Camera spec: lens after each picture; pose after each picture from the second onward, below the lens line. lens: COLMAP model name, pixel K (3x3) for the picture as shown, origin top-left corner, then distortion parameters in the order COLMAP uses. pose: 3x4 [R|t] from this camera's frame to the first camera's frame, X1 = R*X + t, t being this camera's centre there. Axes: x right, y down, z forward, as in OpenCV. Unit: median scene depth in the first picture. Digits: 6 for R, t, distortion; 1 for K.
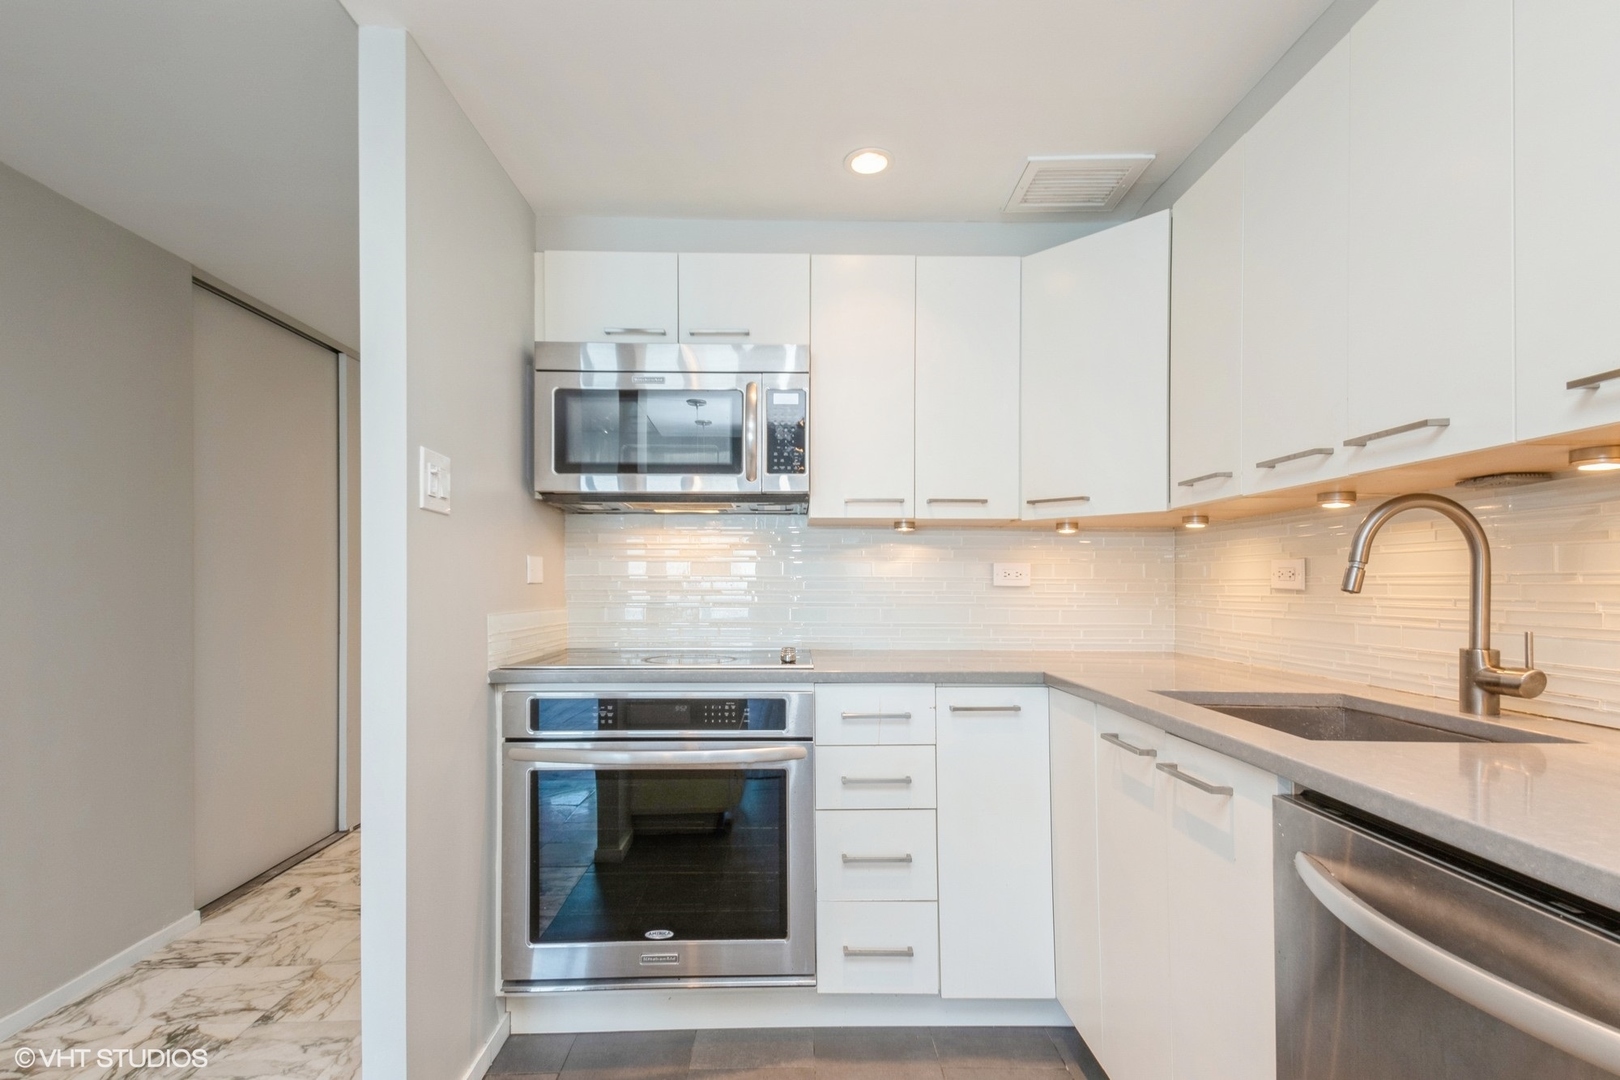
lens RADIAL K [[769.4, 0, 808.4], [0, 769.4, 571.0], [0, 0, 1]] dist [0.060136, -0.027138]
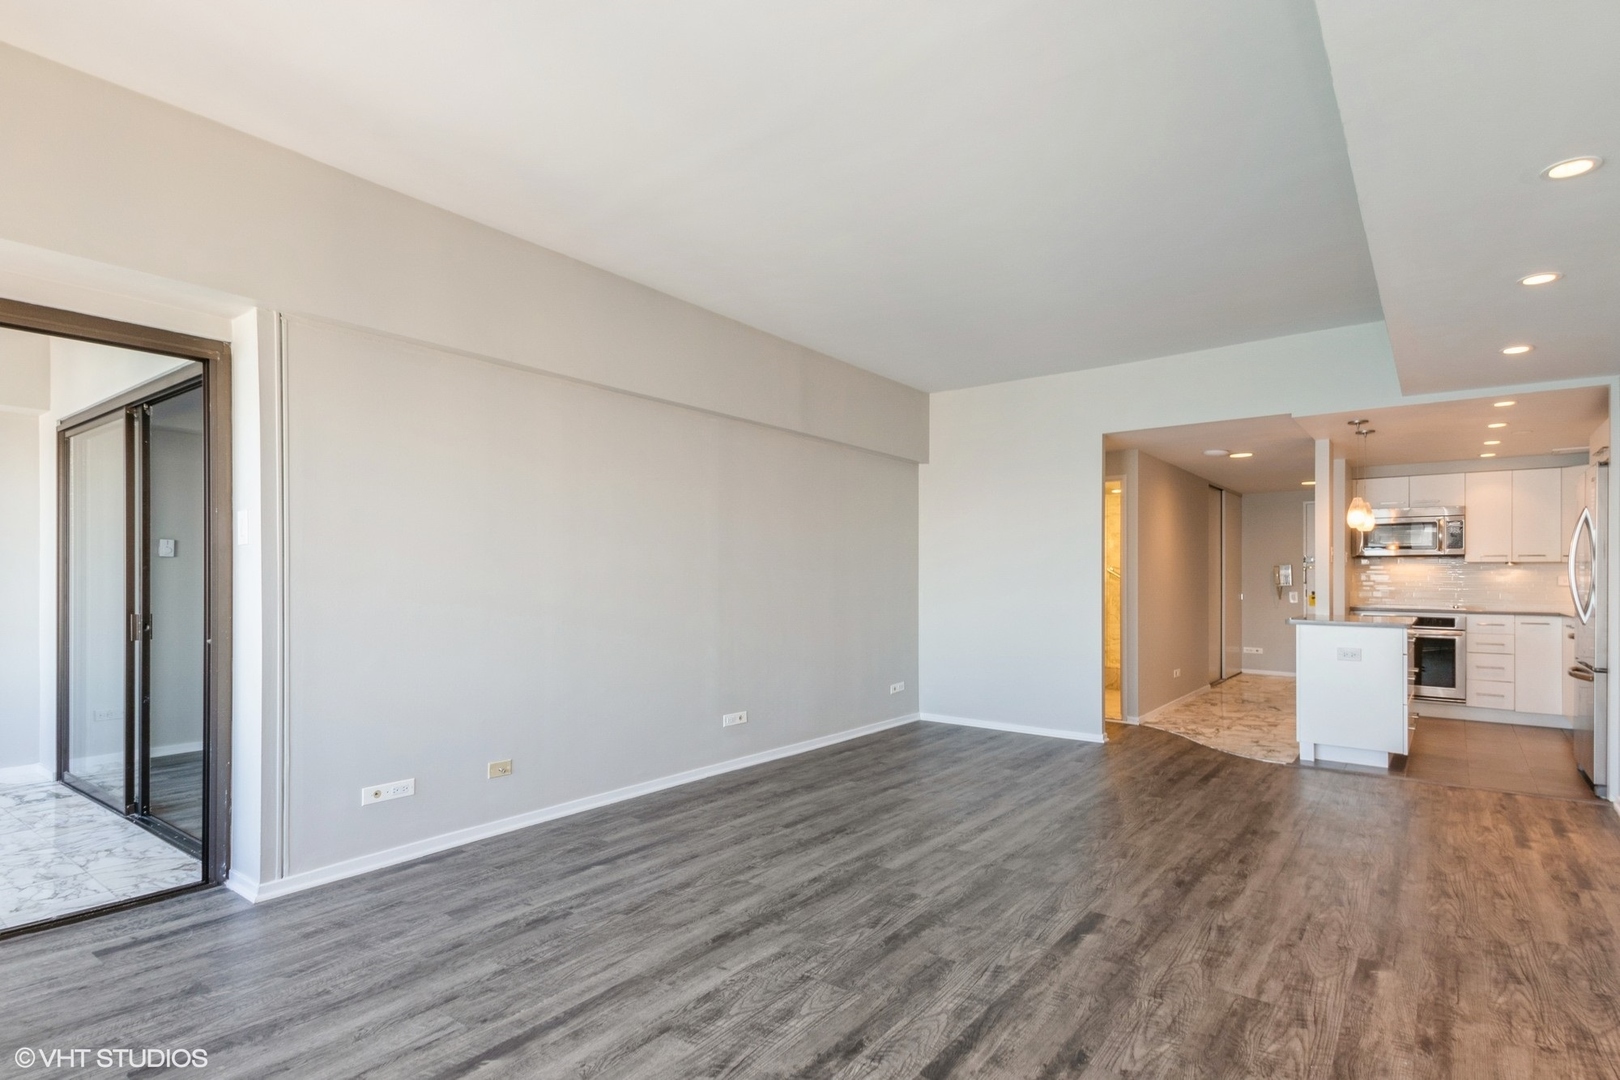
lens RADIAL K [[814.5, 0, 810.7], [0, 814.5, 581.4], [0, 0, 1]] dist [0.056665, -0.032463]
pose [[0.784831, 0.004564, -0.619693, 0.013973], [0.003491, 0.999924, 0.011786, -0.044332], [0.619700, -0.011413, 0.784756, -3.234975]]
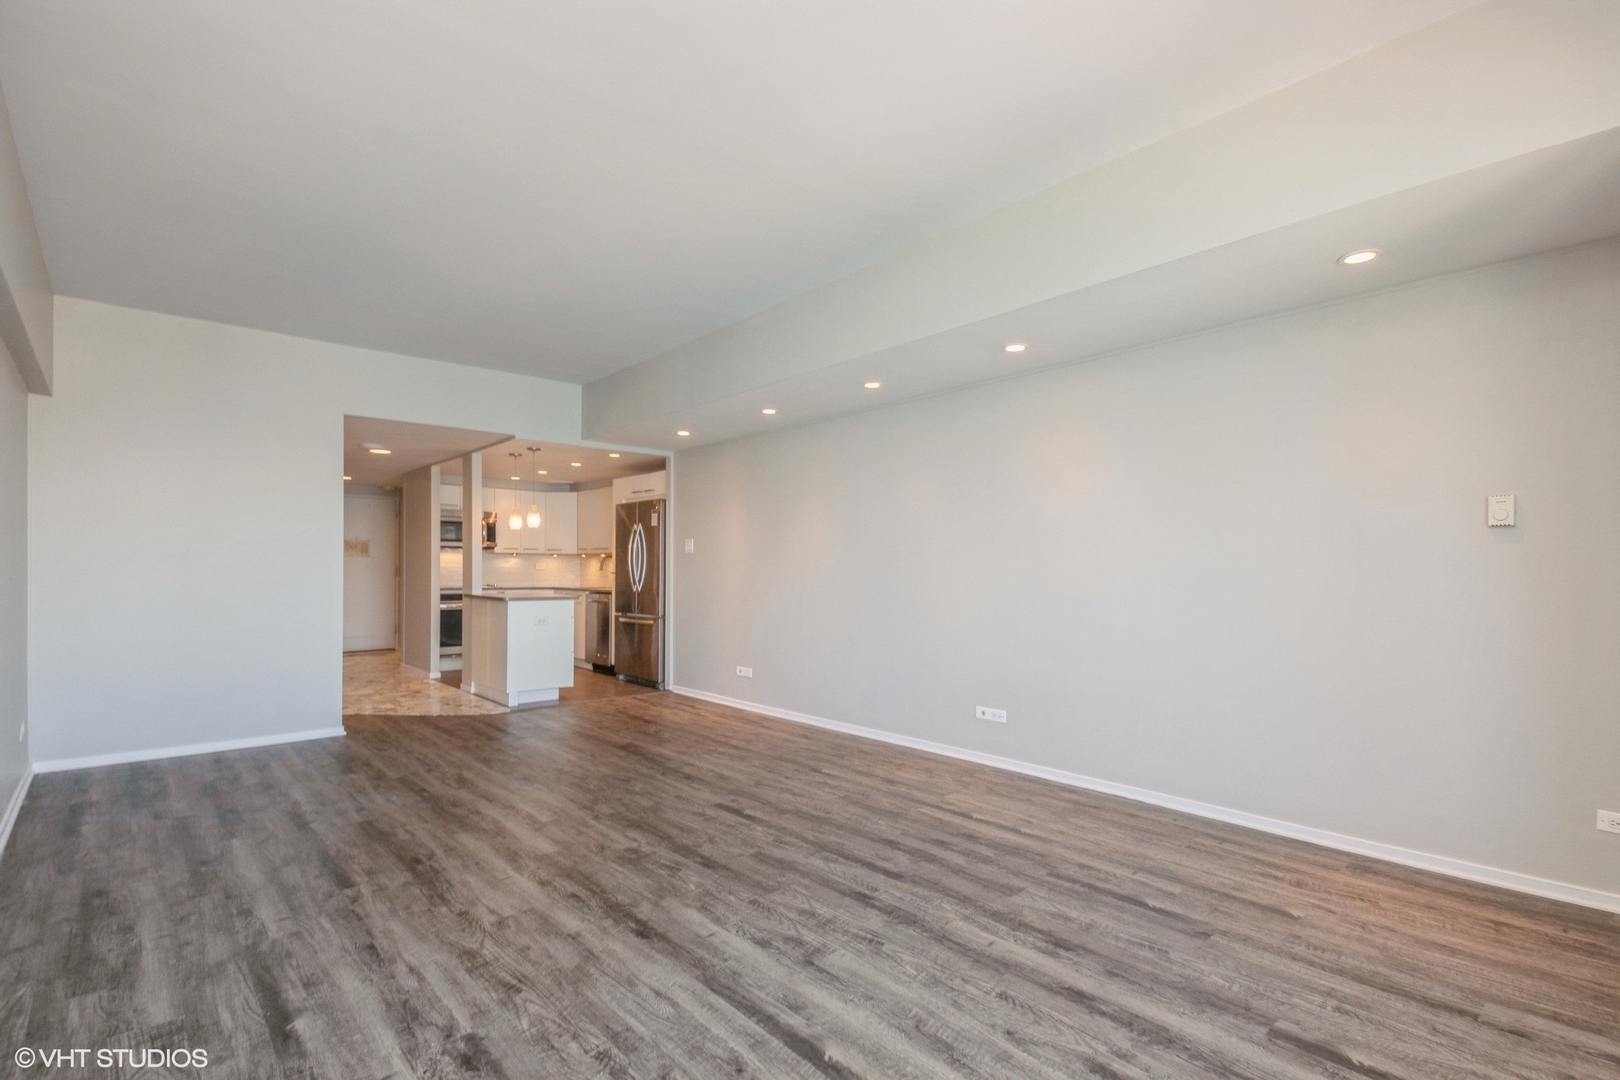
lens RADIAL K [[769.4, 0, 808.4], [0, 769.4, 571.0], [0, 0, 1]] dist [0.060136, -0.027138]
pose [[0.763553, 0.000364, 0.645745, -1.455470], [-0.011215, 0.999856, 0.012698, -0.043589], [-0.645648, -0.016938, 0.763448, -3.377313]]
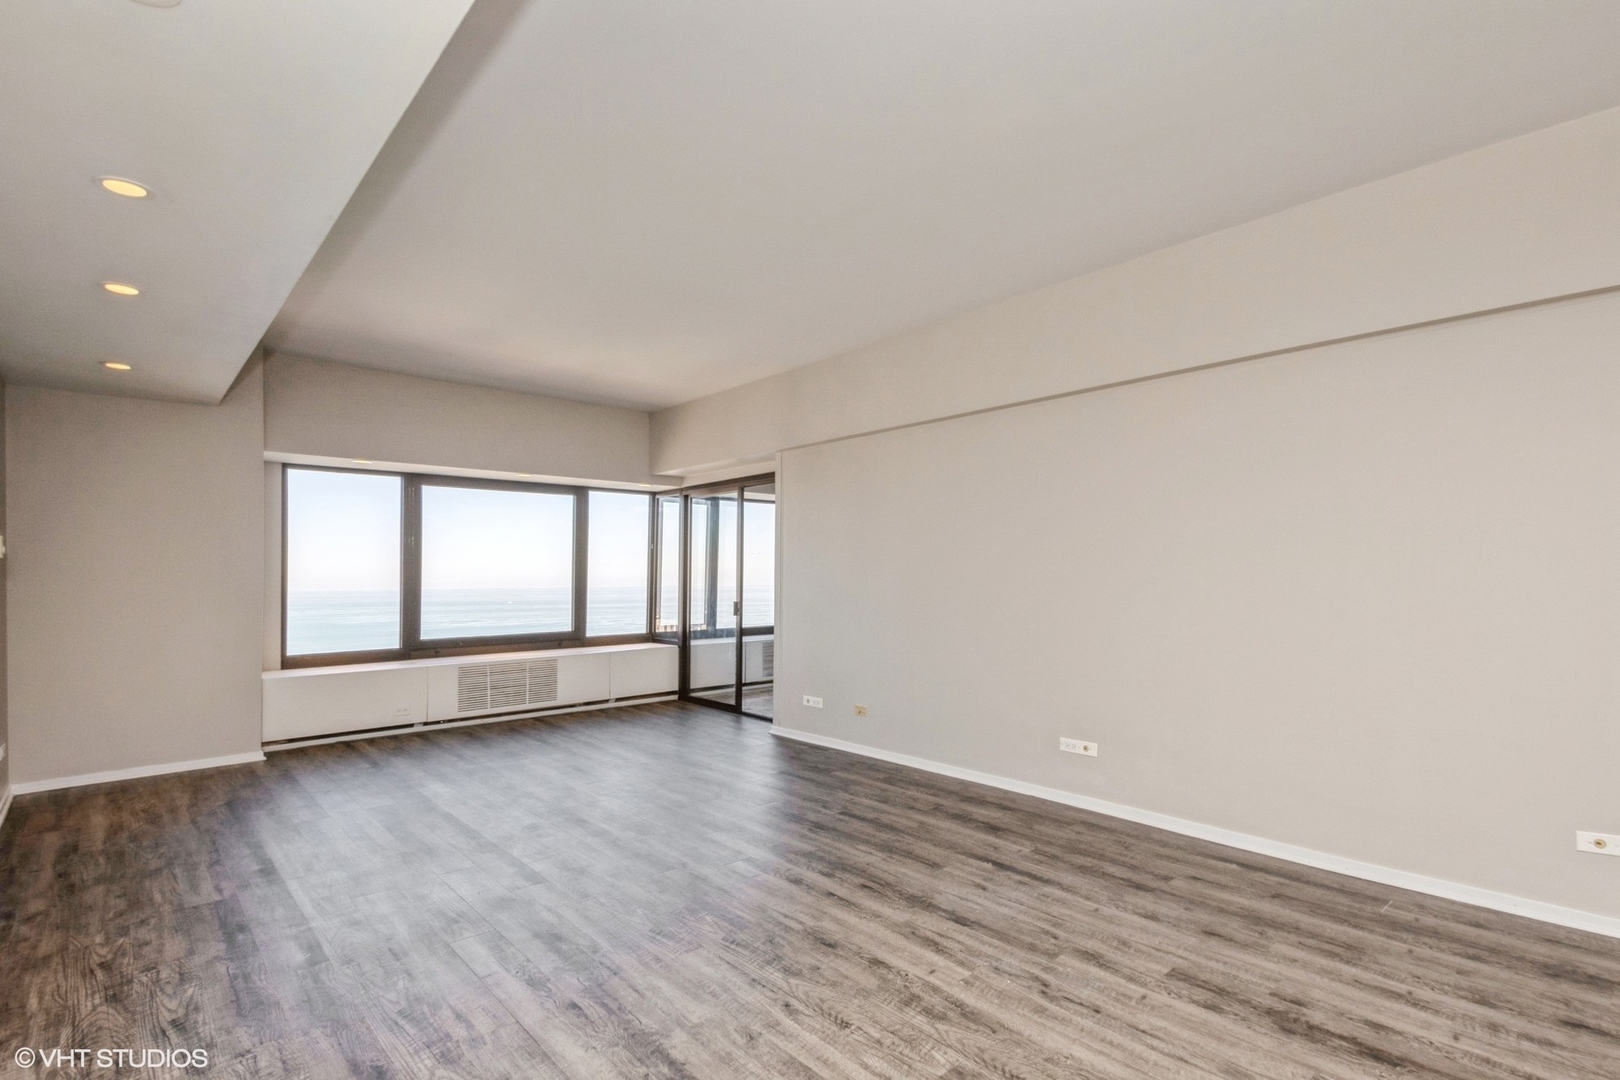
lens RADIAL K [[769.4, 0, 808.4], [0, 769.4, 571.0], [0, 0, 1]] dist [0.060136, -0.027138]
pose [[-0.759223, 0.001193, -0.650830, 0.113531], [0.015833, 0.999736, -0.016638, -0.025911], [0.650639, -0.022936, -0.759041, -0.425158]]
